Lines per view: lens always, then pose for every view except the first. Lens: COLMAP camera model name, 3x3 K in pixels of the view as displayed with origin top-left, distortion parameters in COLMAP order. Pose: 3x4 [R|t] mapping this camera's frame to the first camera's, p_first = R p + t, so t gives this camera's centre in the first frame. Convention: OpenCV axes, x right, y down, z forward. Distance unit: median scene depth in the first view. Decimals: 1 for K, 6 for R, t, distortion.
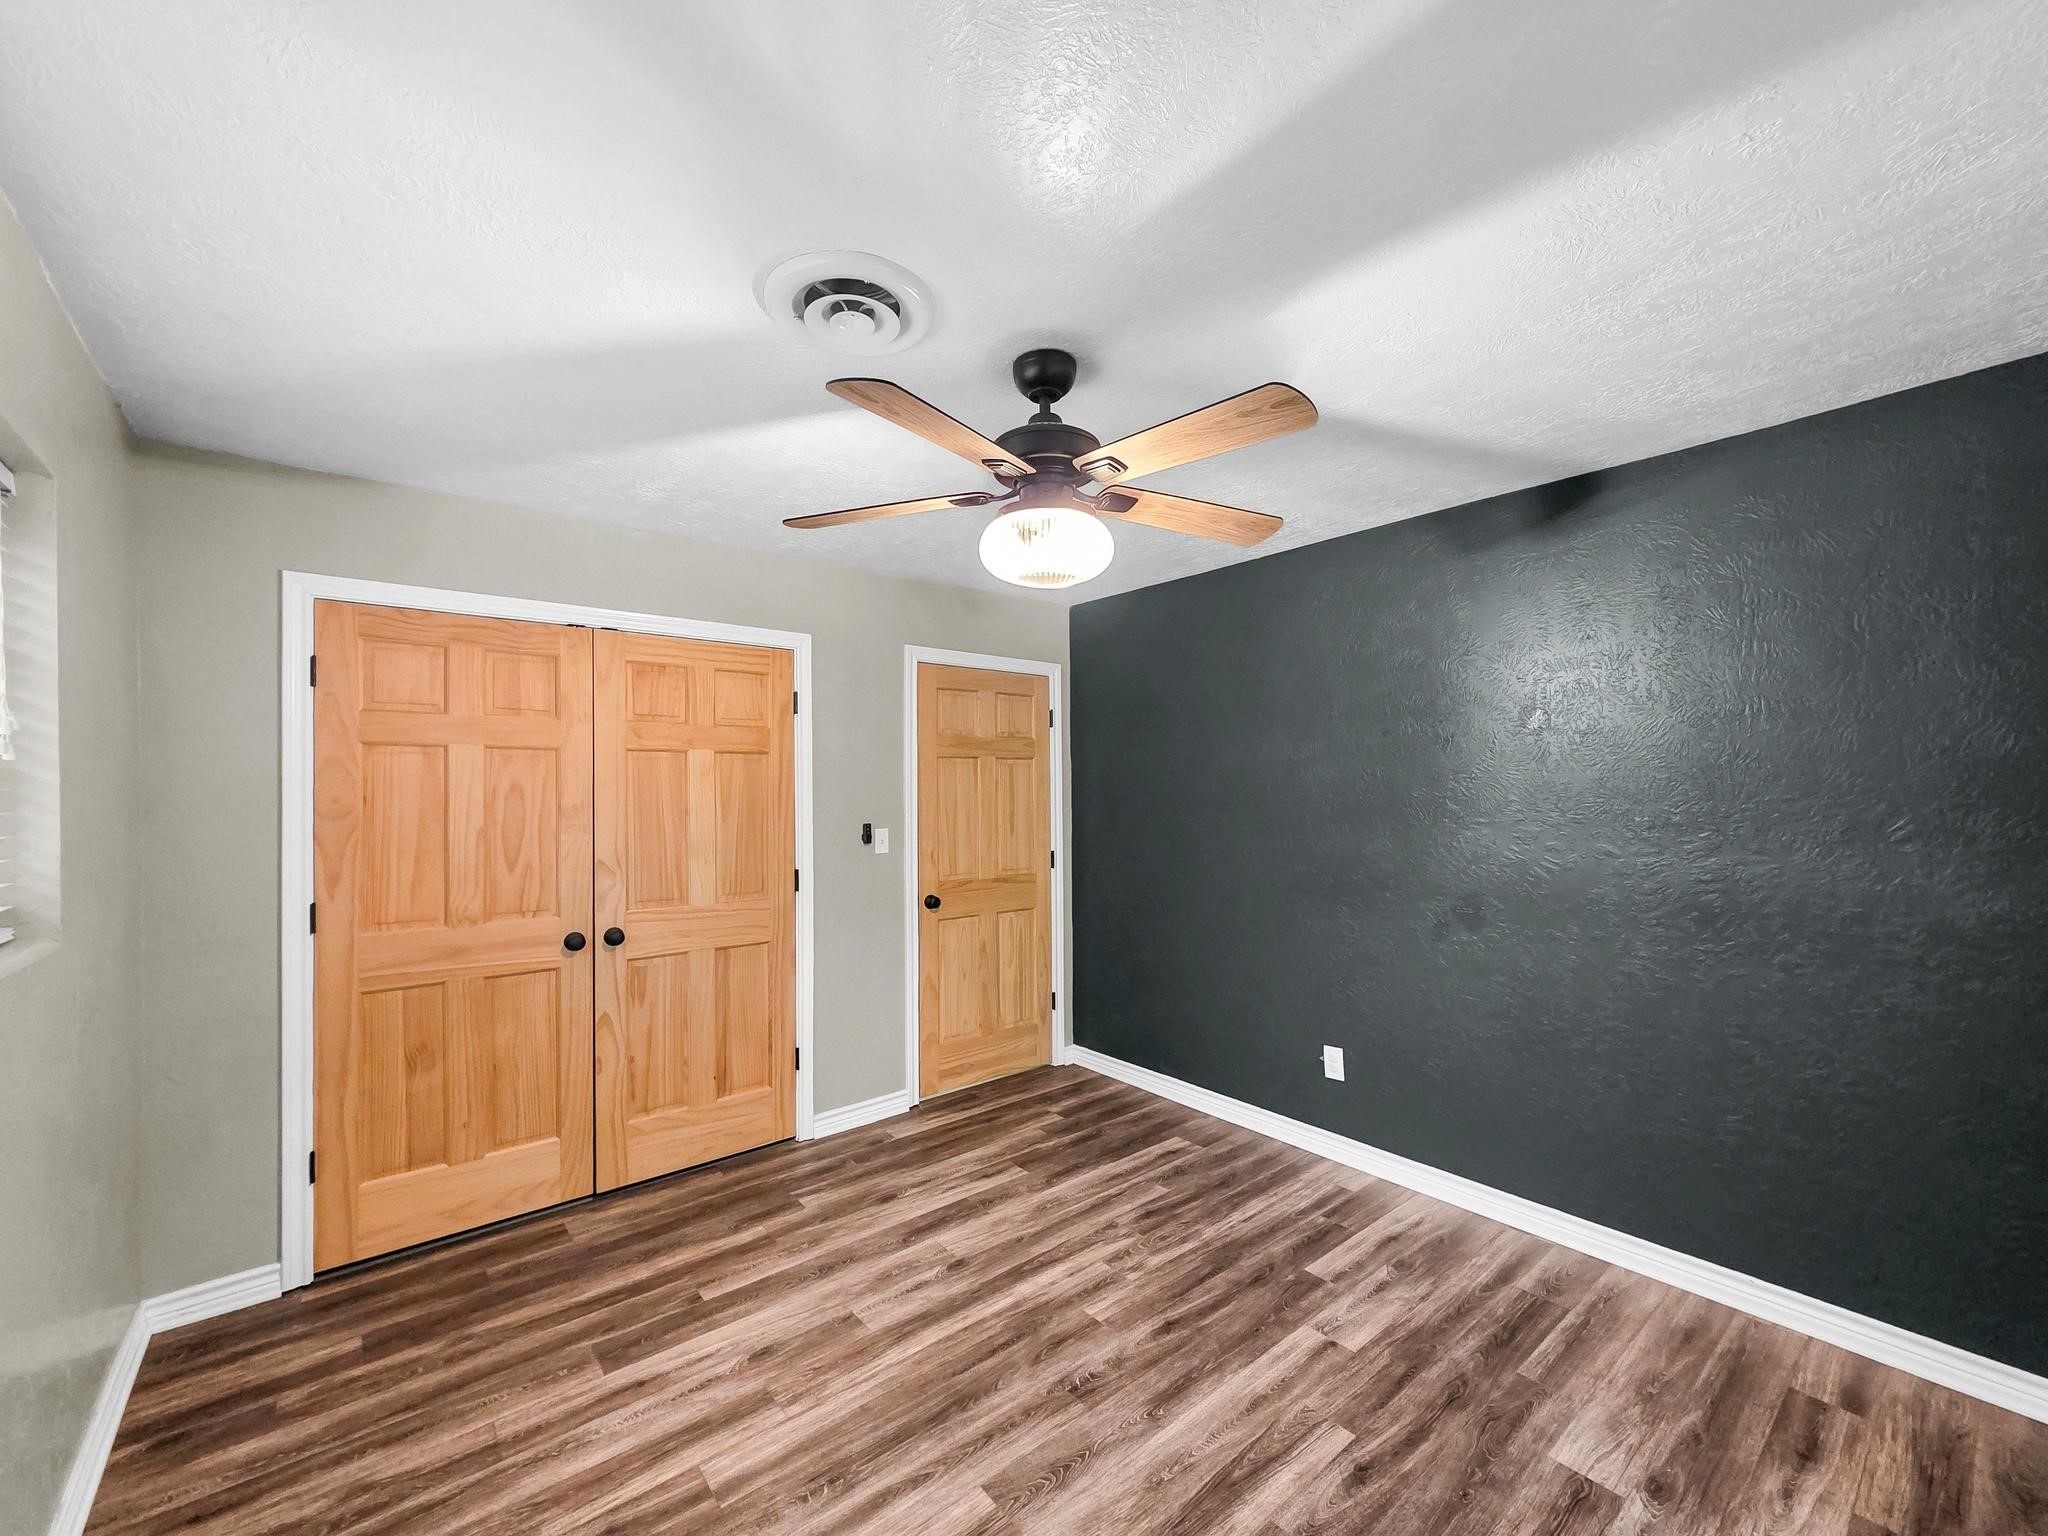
lens RADIAL K [[857.4, 0, 1019.9], [0, 857.4, 776.9], [0, 0, 1]] dist [0.001518, 0.000784]
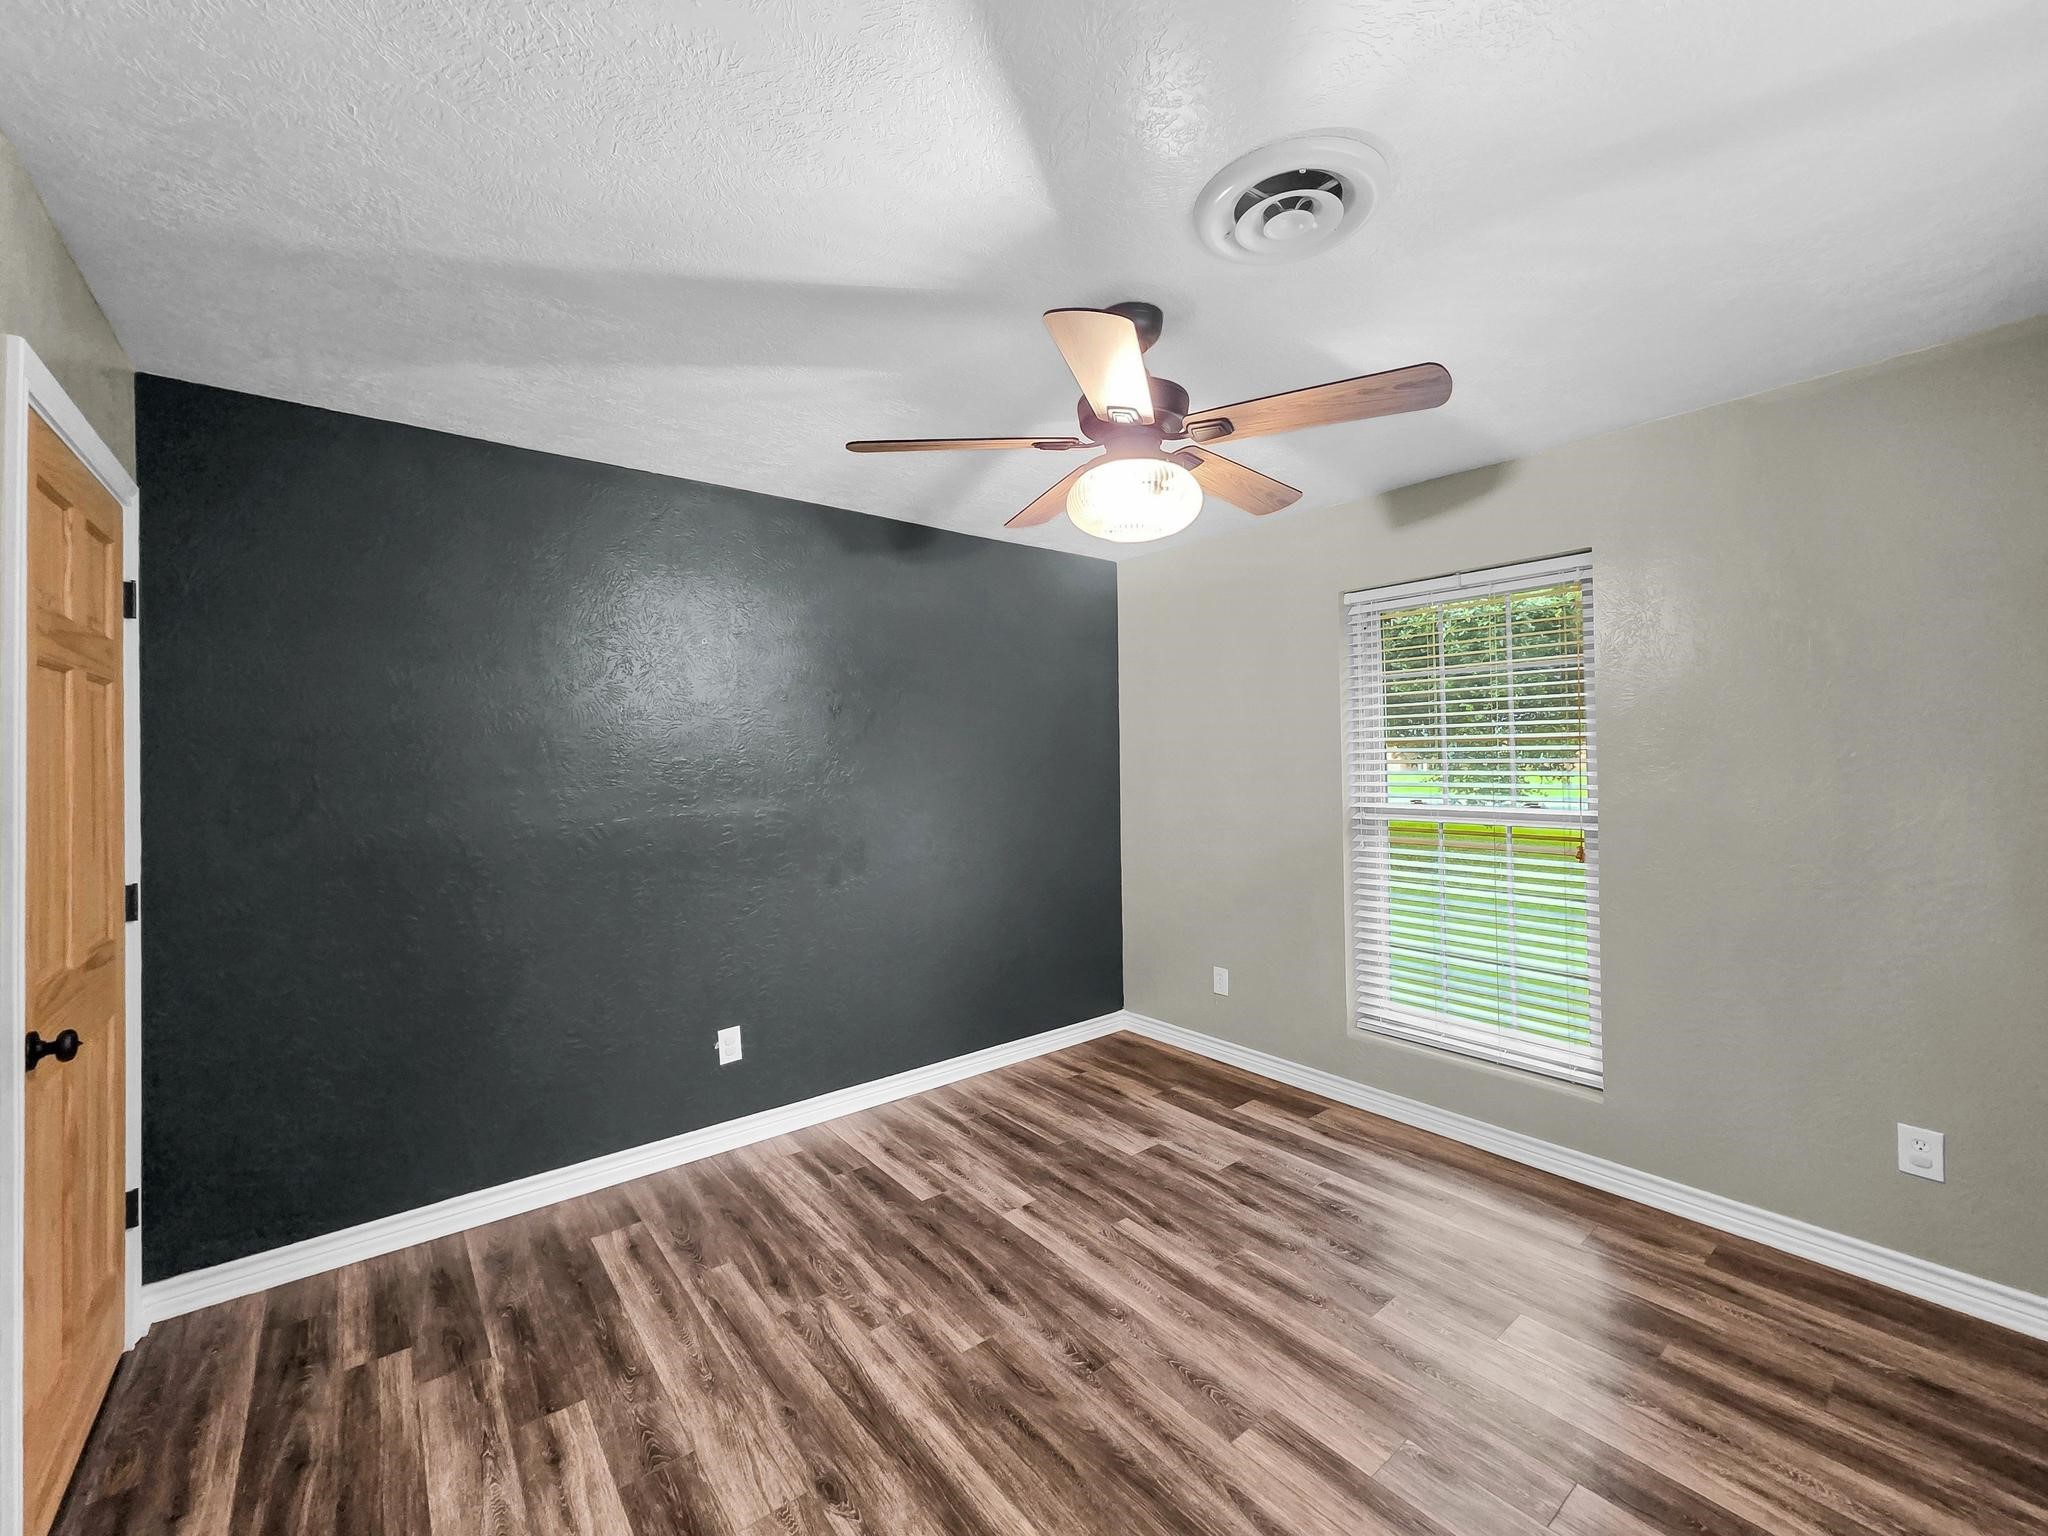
lens RADIAL K [[857.4, 0, 1023.7], [0, 857.4, 762.9], [0, 0, 1]] dist [0.001518, 0.000784]
pose [[-0.016860, -0.003279, 0.999852, -0.761401], [-0.003501, 0.999989, 0.003221, 0.028853], [-0.999852, -0.003446, -0.016871, 0.930280]]
